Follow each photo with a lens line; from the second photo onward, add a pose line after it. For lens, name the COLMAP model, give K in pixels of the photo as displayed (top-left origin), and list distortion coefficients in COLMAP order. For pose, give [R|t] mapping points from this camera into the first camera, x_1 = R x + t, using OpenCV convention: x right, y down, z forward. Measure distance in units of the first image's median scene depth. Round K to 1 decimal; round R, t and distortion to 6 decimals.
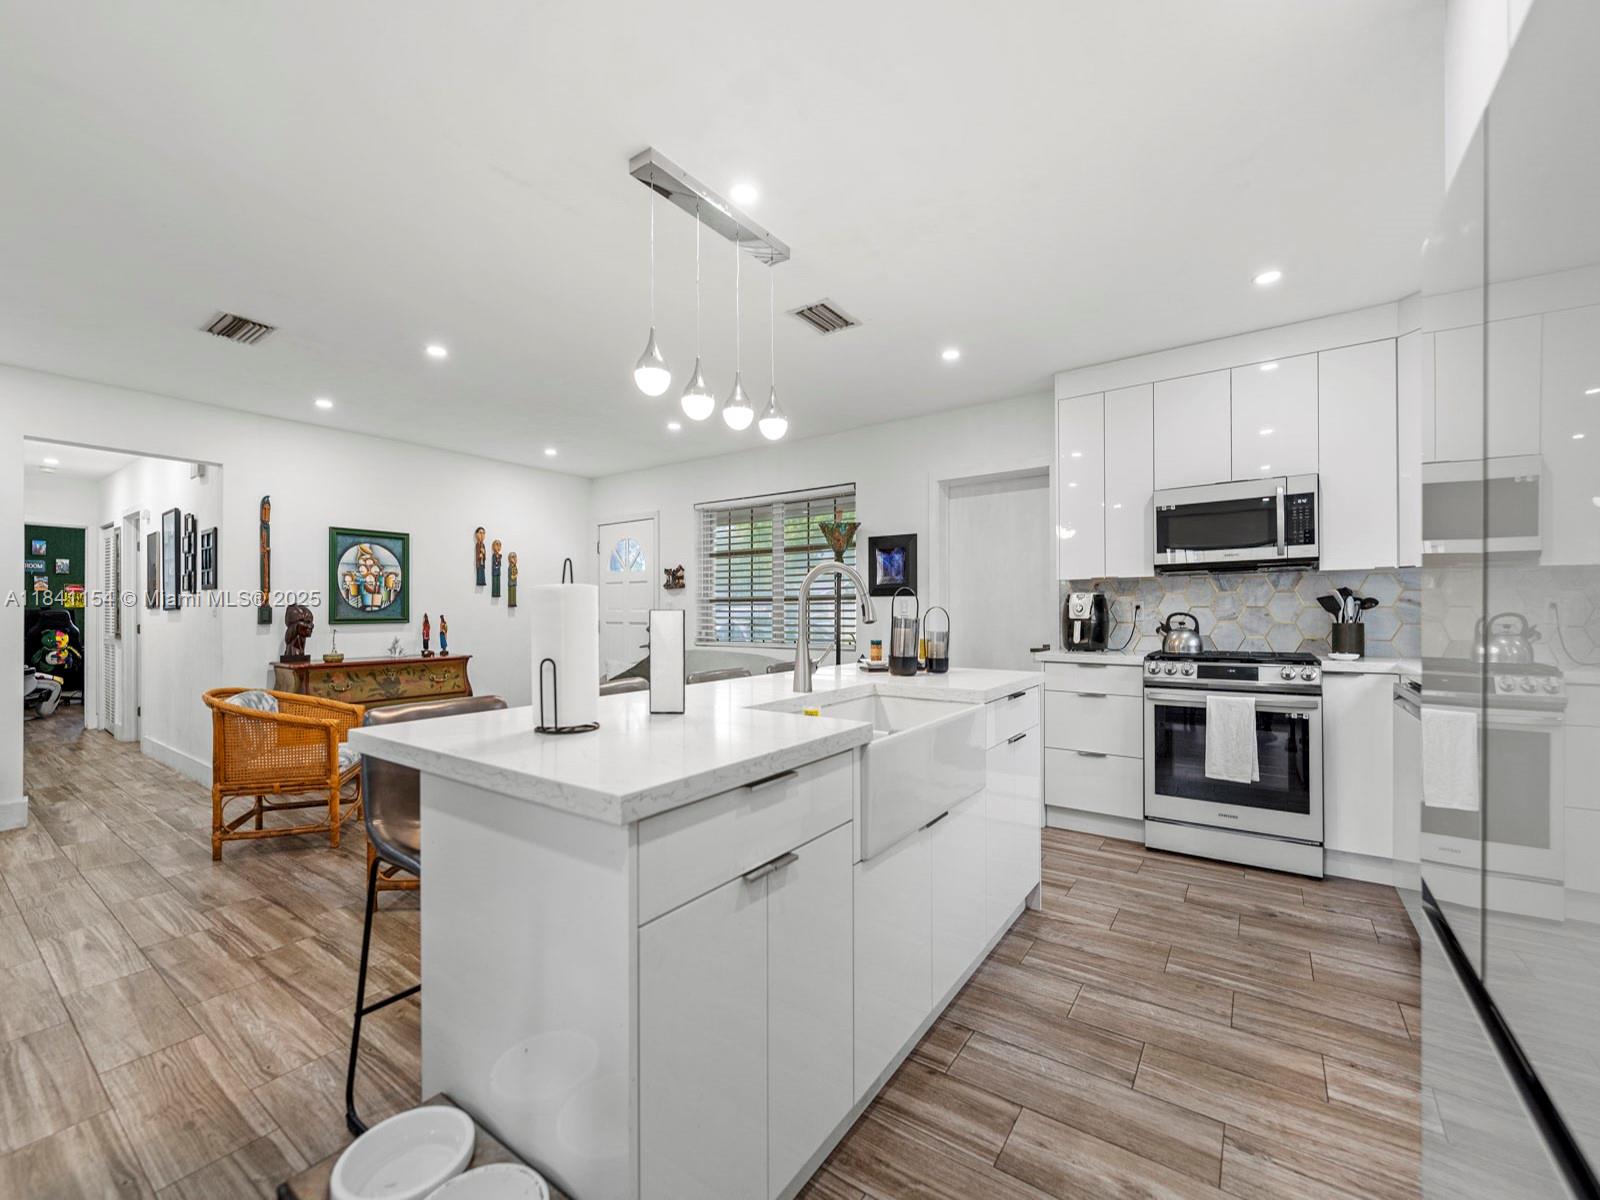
lens RADIAL K [[654.3, 0, 795.1], [0, 654.3, 615.0], [0, 0, 1]] dist [0.000429, -0.001795]
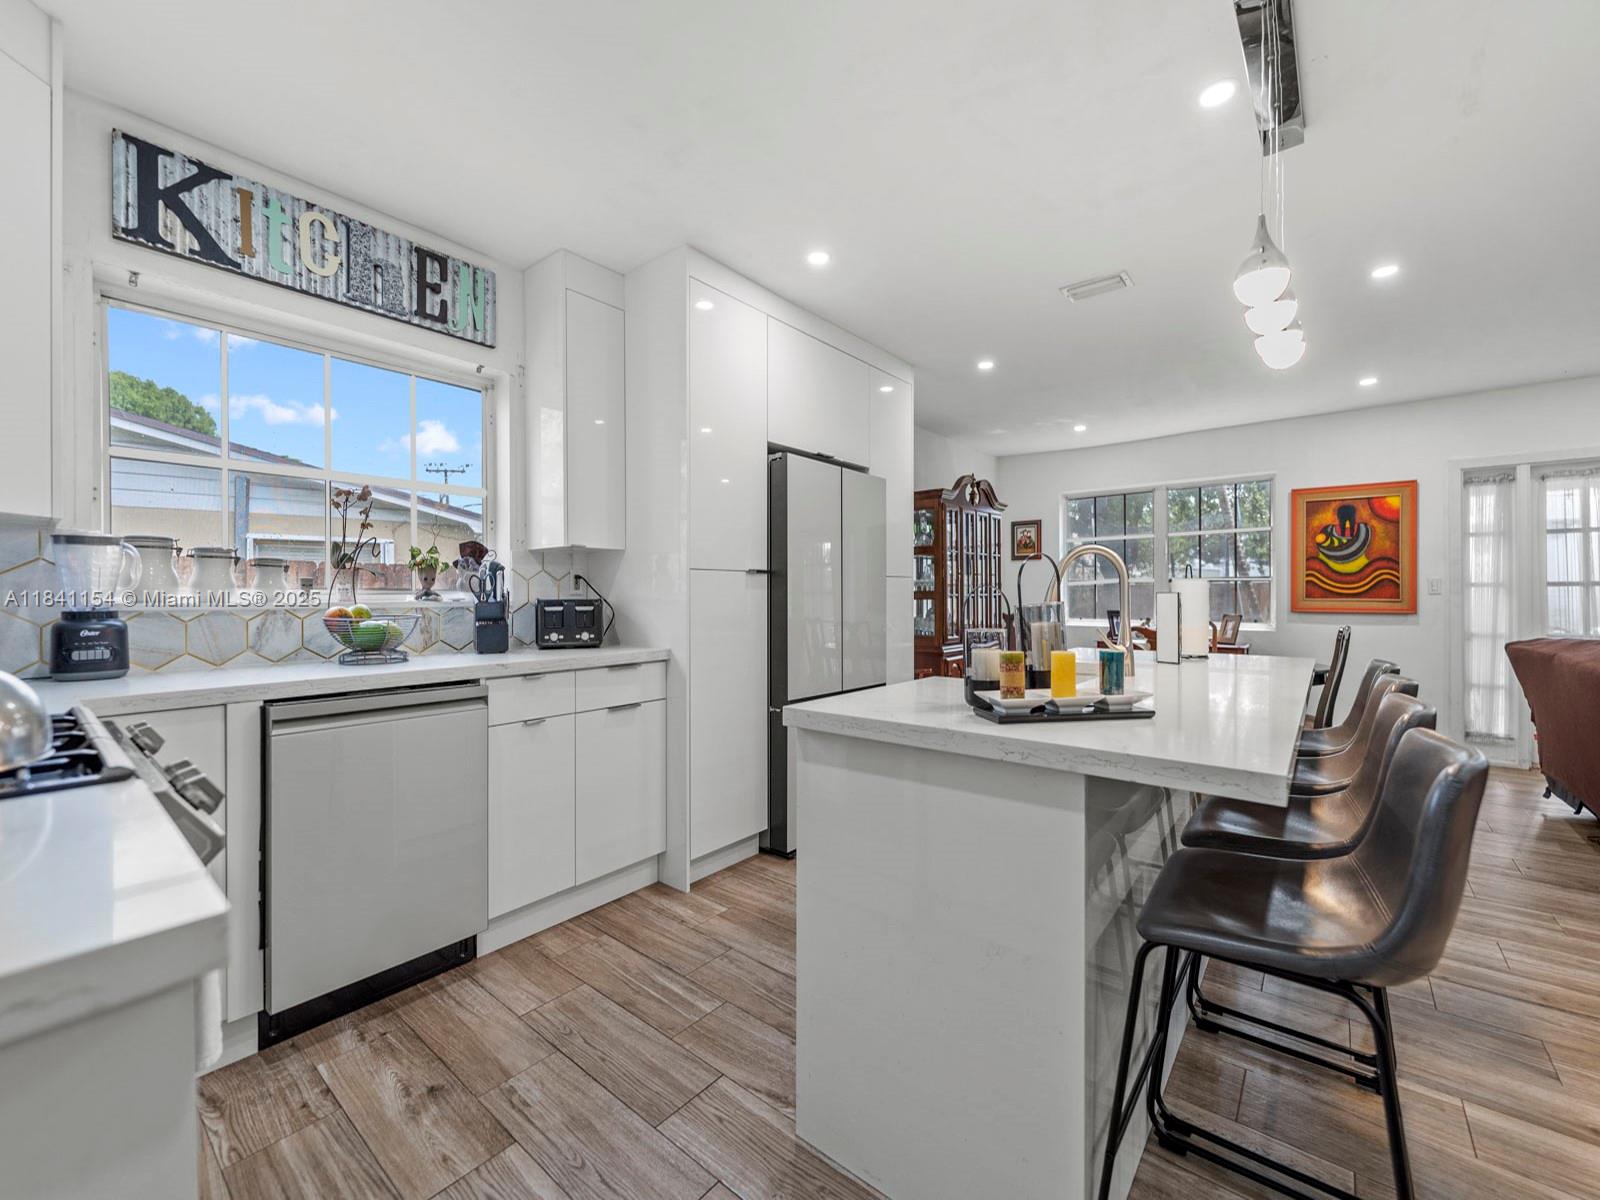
lens RADIAL K [[654.3, 0, 795.8], [0, 654.3, 595.8], [0, 0, 1]] dist [0.000429, -0.001795]
pose [[-0.997875, 0.004254, 0.065017, 0.286171], [0.004579, 0.999978, 0.004854, -0.006422], [-0.064995, 0.005142, -0.997872, 1.310587]]
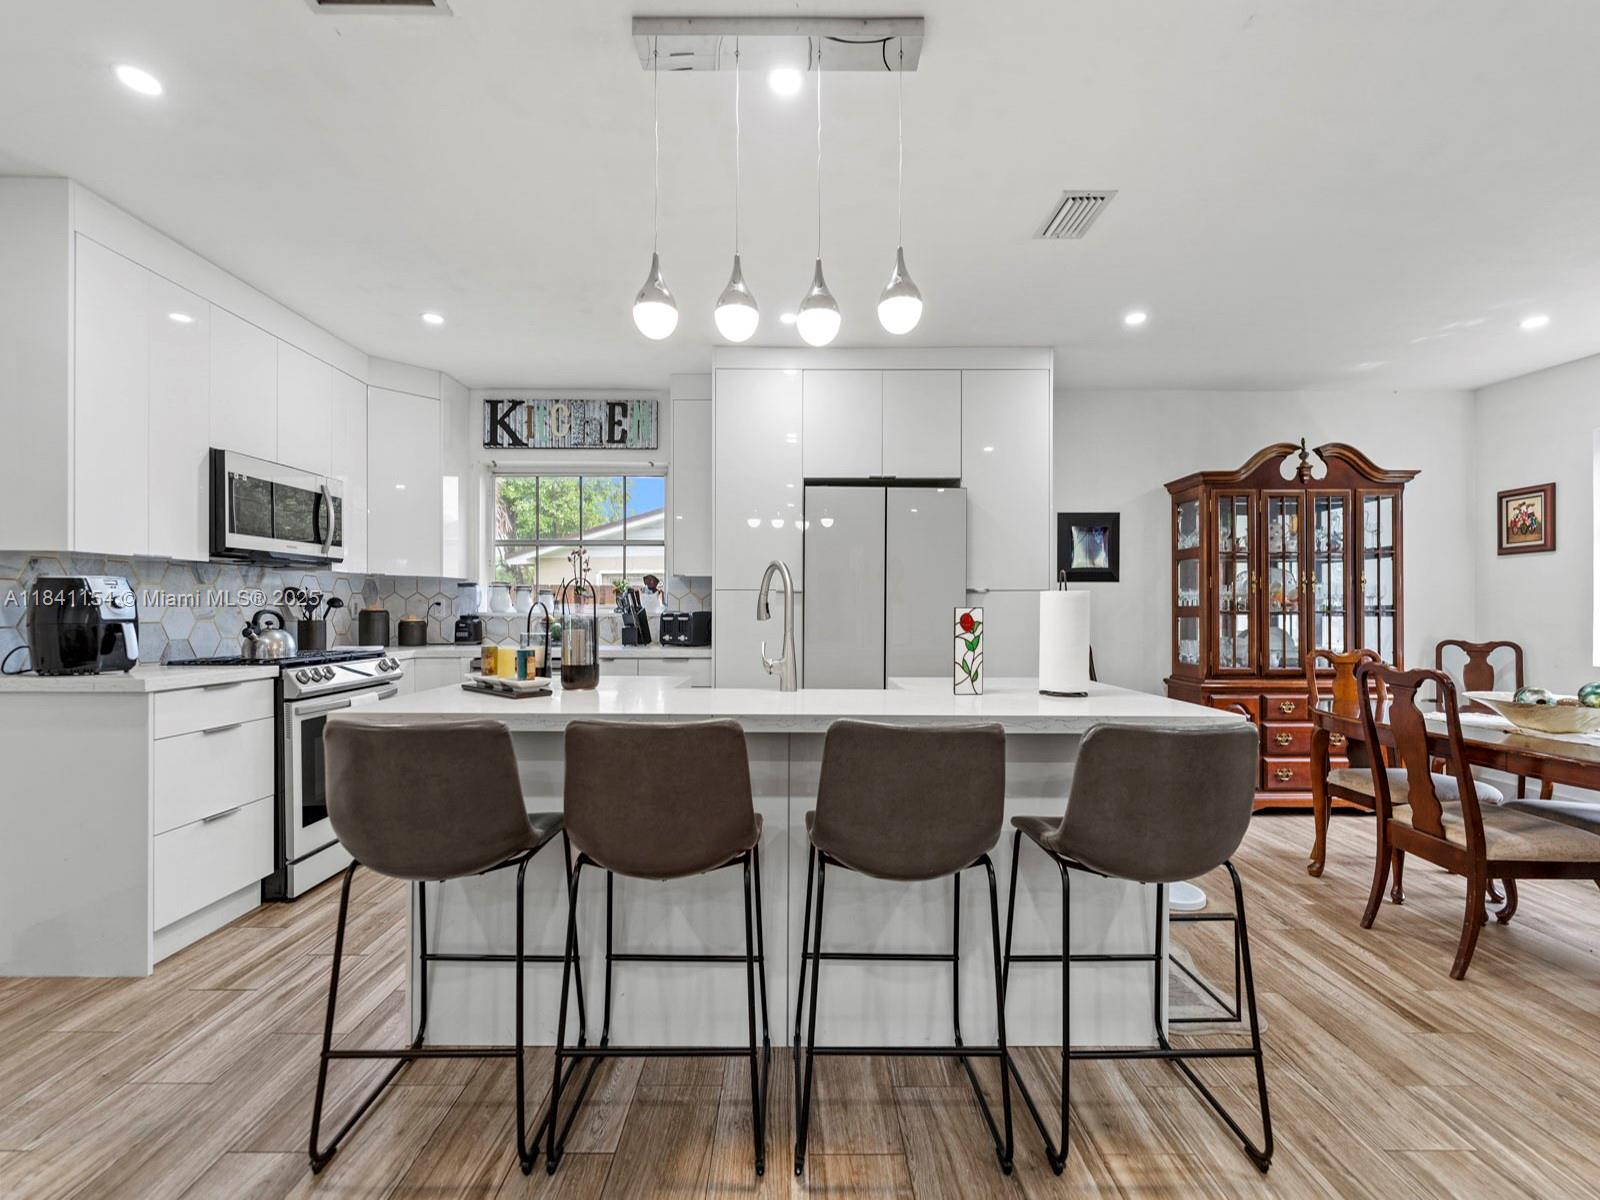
lens RADIAL K [[654.3, 0, 797.4], [0, 654.3, 611.0], [0, 0, 1]] dist [0.000429, -0.001795]
pose [[-0.587356, 0.001614, 0.809327, -0.512856], [0.002237, 0.999997, -0.000371, -0.000519], [-0.809326, 0.001593, -0.587358, 1.018542]]
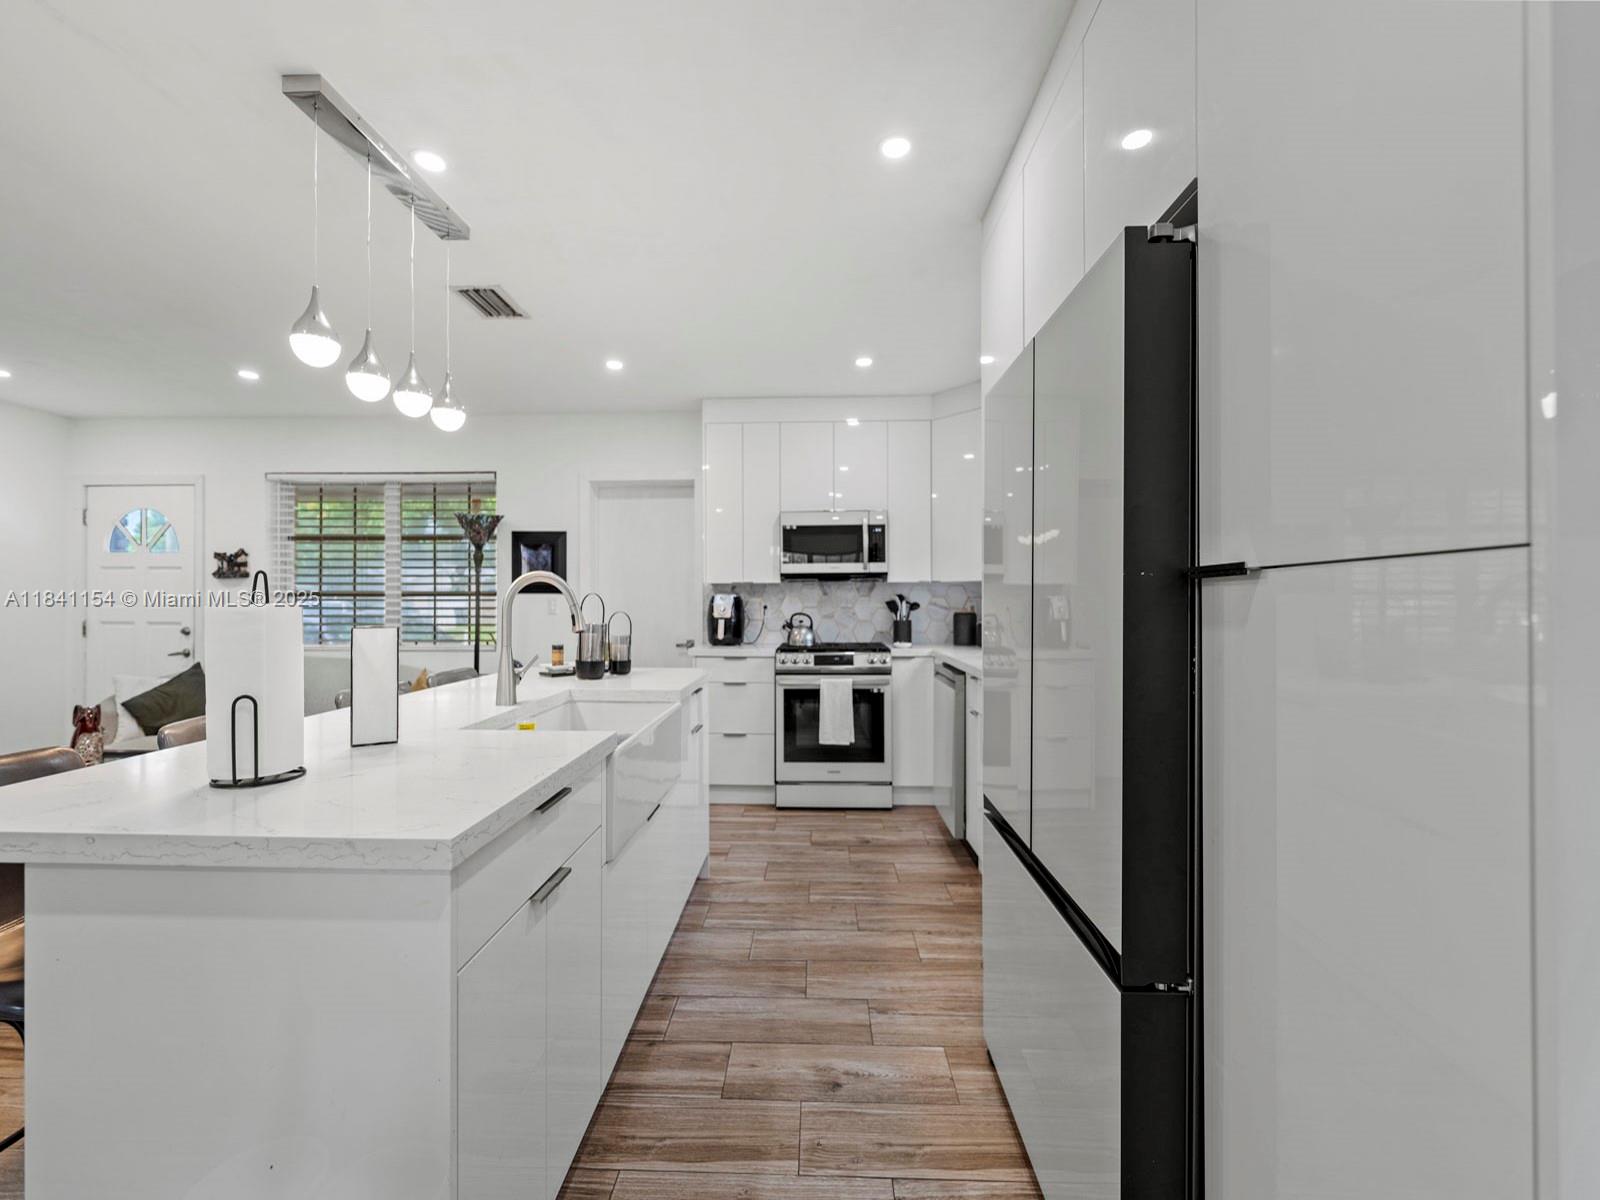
lens RADIAL K [[654.3, 0, 792.4], [0, 654.3, 603.5], [0, 0, 1]] dist [0.000429, -0.001795]
pose [[0.835534, 0.001895, 0.549435, -0.108714], [-0.001382, 0.999998, -0.001347, -0.020700], [-0.549436, 0.000366, 0.835536, -0.024980]]
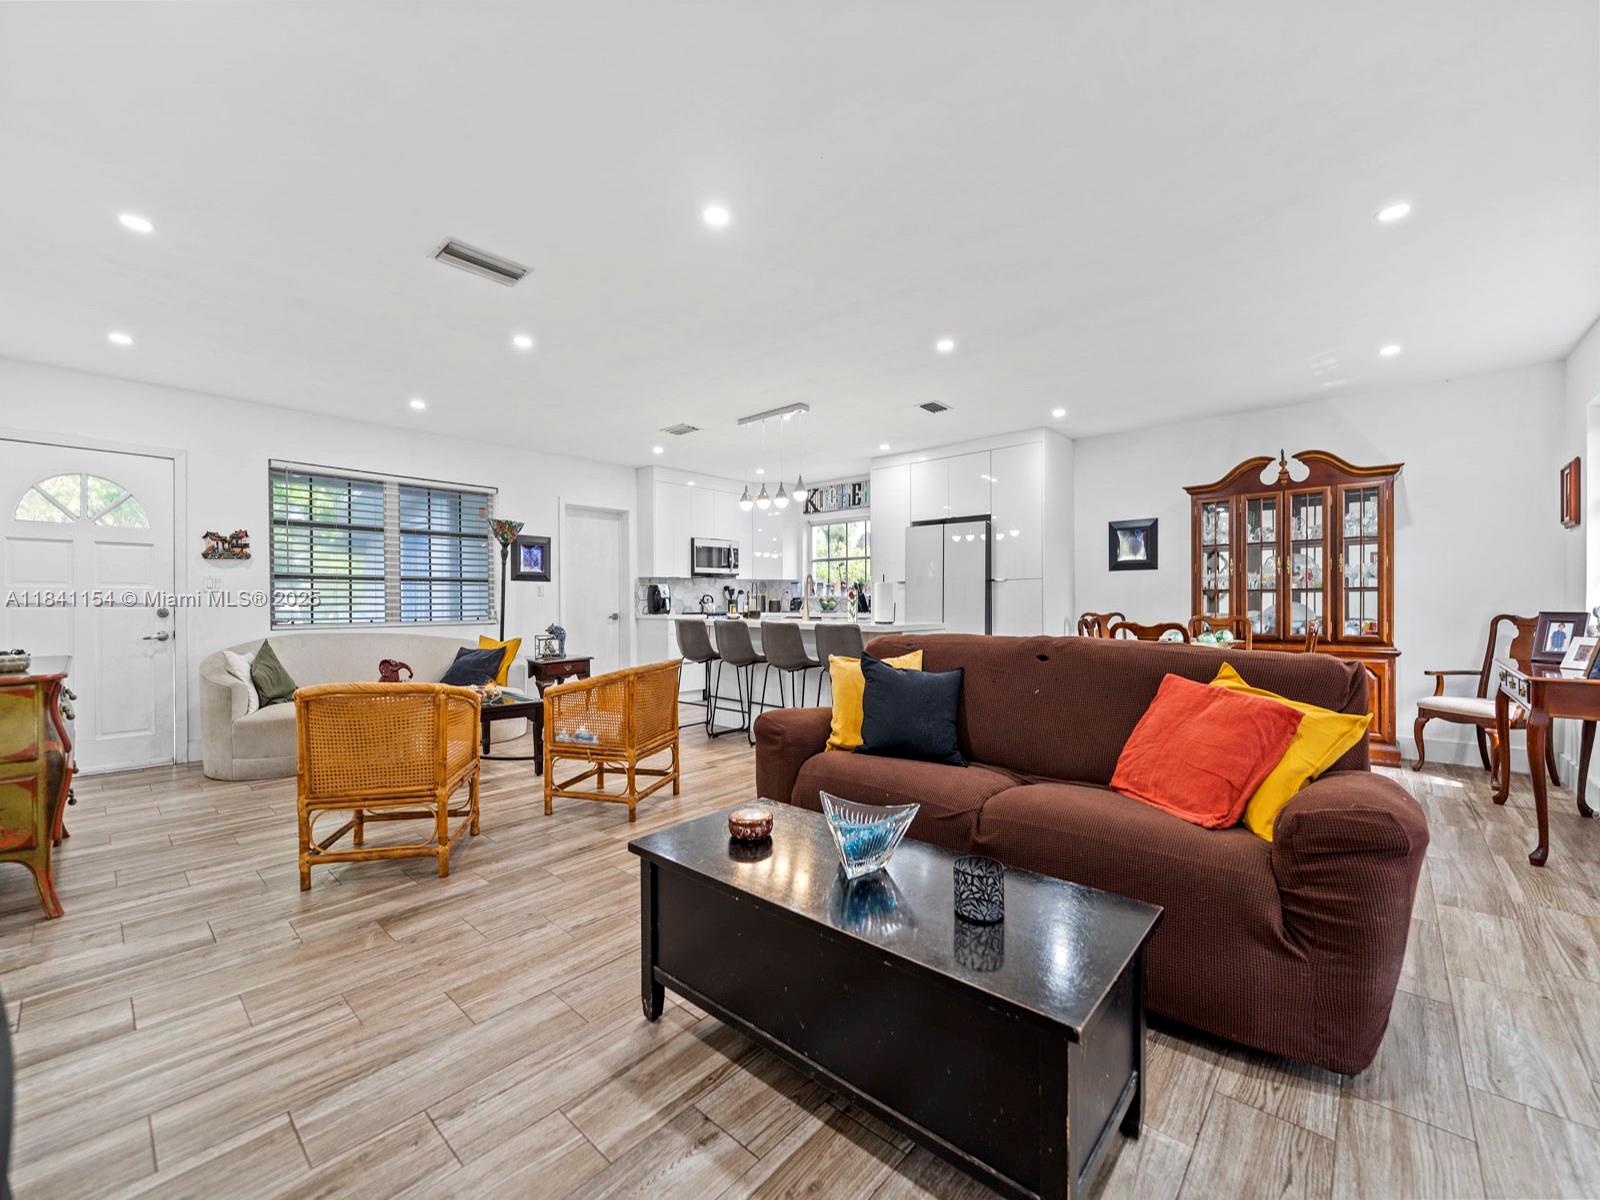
lens RADIAL K [[654.3, 0, 793.0], [0, 654.3, 606.7], [0, 0, 1]] dist [0.000429, -0.001795]
pose [[0.114900, -0.005161, 0.993364, -1.737317], [0.004297, 0.999980, 0.004698, 0.030490], [-0.993368, 0.003729, 0.114920, 0.485193]]
